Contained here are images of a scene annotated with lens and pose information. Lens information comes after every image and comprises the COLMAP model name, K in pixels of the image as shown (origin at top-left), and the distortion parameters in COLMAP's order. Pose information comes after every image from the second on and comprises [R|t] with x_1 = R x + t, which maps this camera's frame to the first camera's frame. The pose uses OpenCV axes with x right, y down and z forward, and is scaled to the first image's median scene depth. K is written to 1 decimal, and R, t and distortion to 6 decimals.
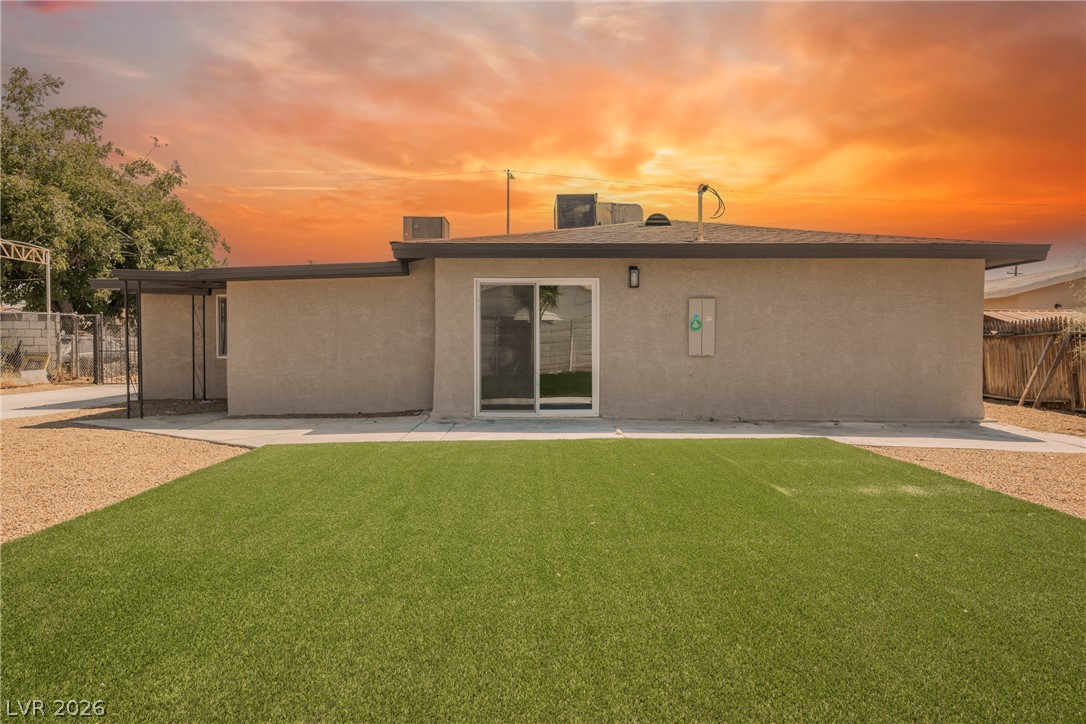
lens RADIAL K [[667.4, 0, 542.2], [0, 667.4, 360.4], [0, 0, 1]] dist [0.001079, 0.000146]
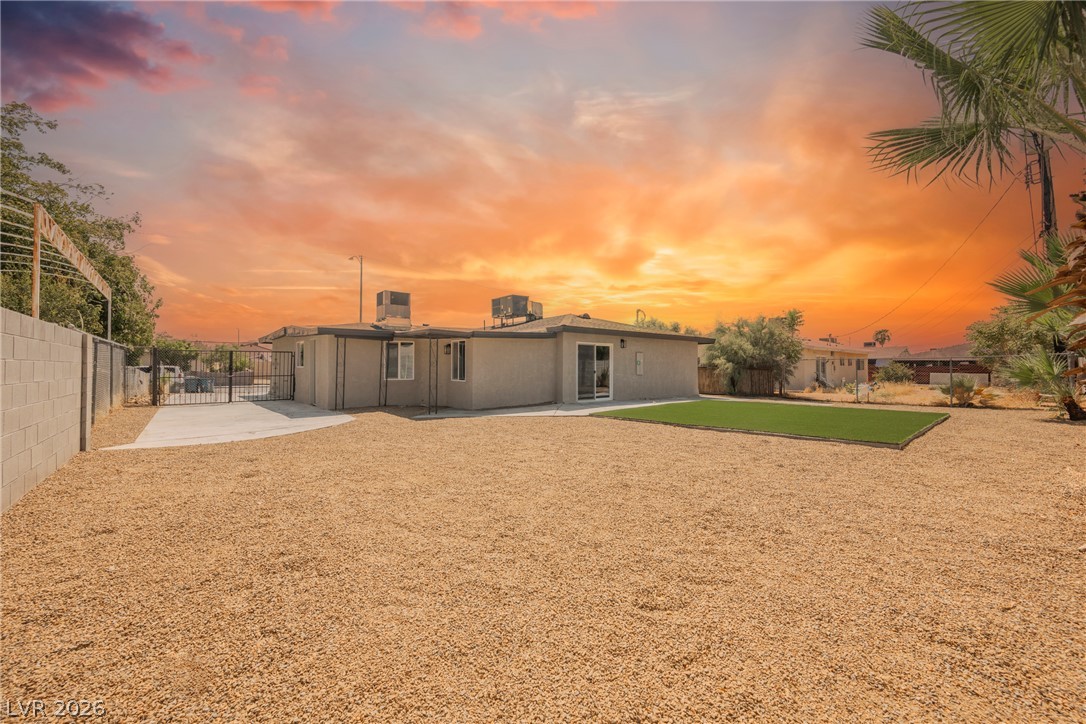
lens RADIAL K [[421.5, 0, 542.5], [0, 421.5, 362.5], [0, 0, 1]] dist [-0.000726, -0.000032]
pose [[0.764590, 0.009716, 0.644444, -1.103819], [0.014521, 0.999373, -0.032296, -0.007308], [-0.644353, 0.034051, 0.763969, -0.016420]]
